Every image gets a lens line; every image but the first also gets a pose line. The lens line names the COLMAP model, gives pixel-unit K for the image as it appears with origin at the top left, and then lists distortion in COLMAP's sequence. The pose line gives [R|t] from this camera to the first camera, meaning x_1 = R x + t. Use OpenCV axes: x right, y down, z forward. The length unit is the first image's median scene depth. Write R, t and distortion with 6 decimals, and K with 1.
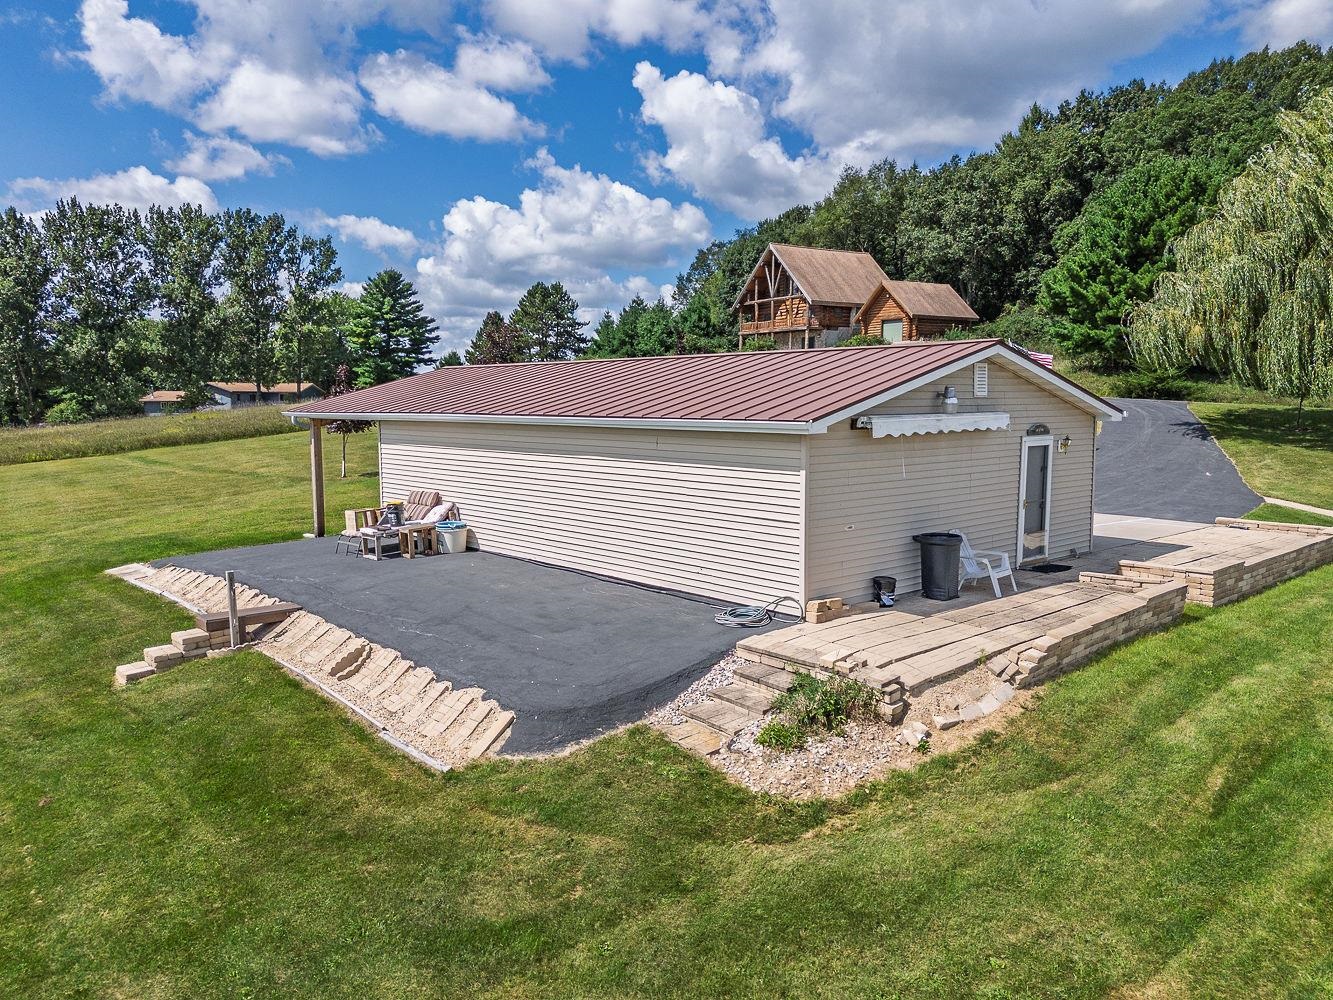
lens RADIAL K [[970.1, 0, 667.7], [0, 970.1, 482.8], [0, 0, 1]] dist [0.074753, -0.060376]
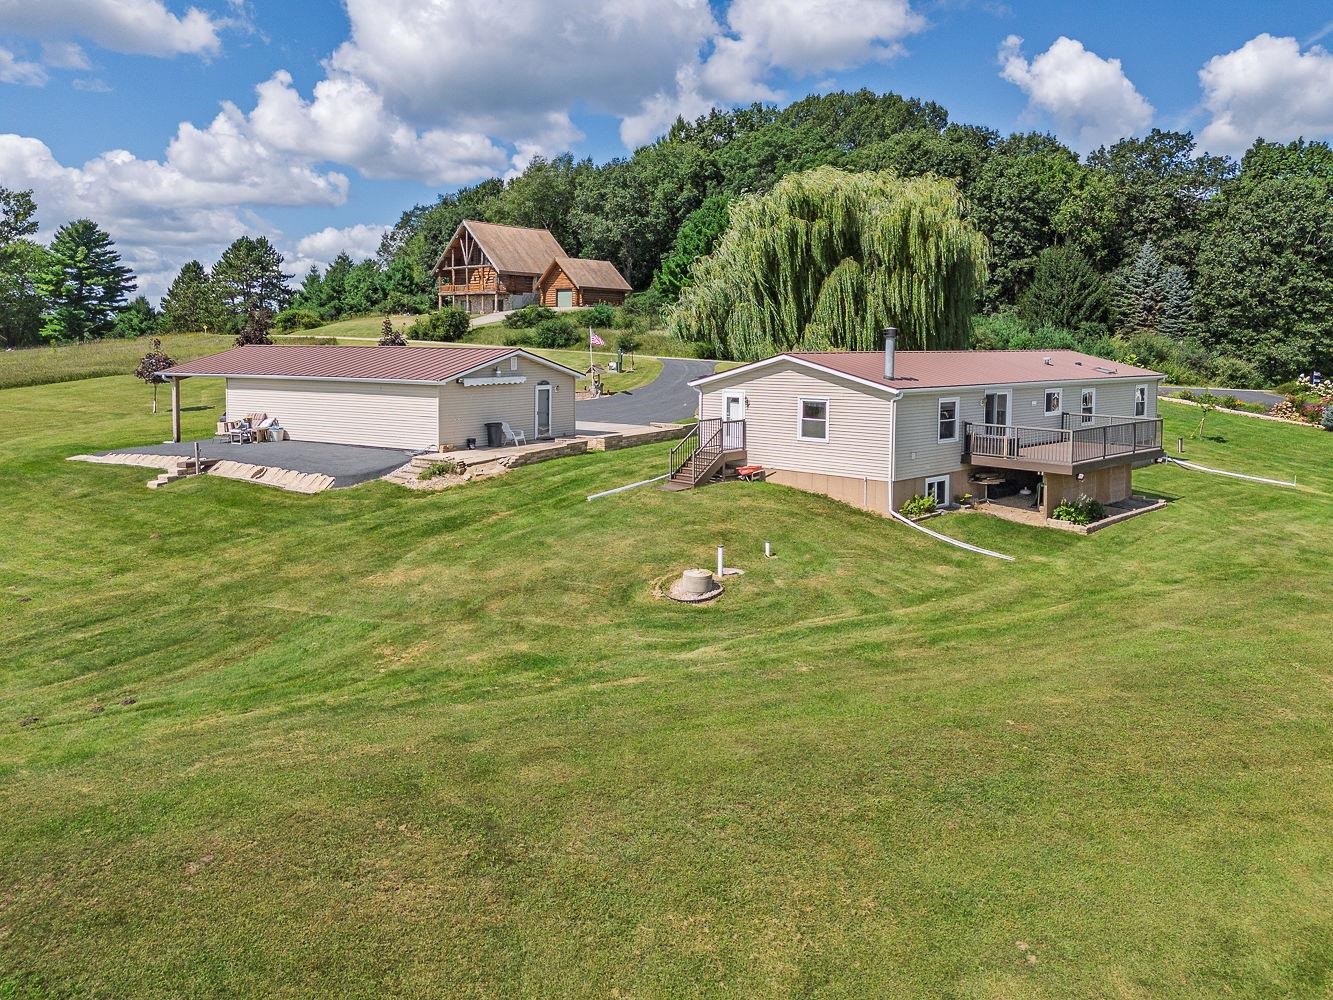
lens RADIAL K [[1025.6, 0, 661.5], [0, 1025.6, 406.2], [0, 0, 1]] dist [0.069897, 0.002169]
pose [[0.962374, -0.007843, 0.271614, -0.005580], [0.014430, 0.999648, -0.022265, 0.011113], [-0.271344, 0.025347, 0.962149, -0.260393]]
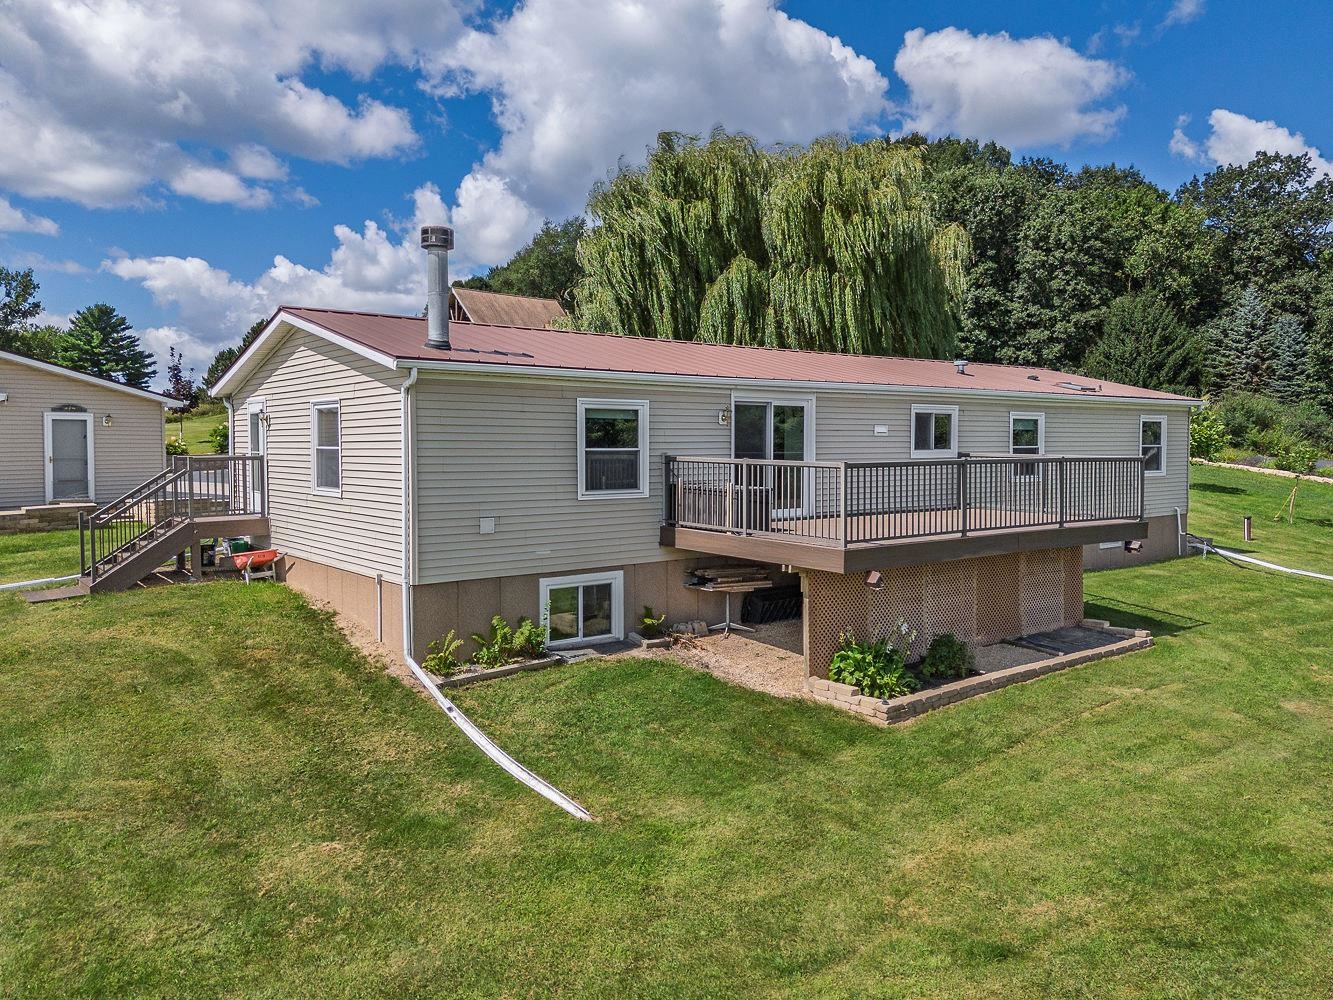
lens RADIAL K [[970.1, 0, 667.7], [0, 970.1, 482.8], [0, 0, 1]] dist [0.074753, -0.060376]
pose [[0.988985, -0.001177, 0.148010, 0.174369], [0.008371, 0.998813, -0.047991, 0.022148], [-0.147777, 0.048701, 0.987821, -0.091724]]
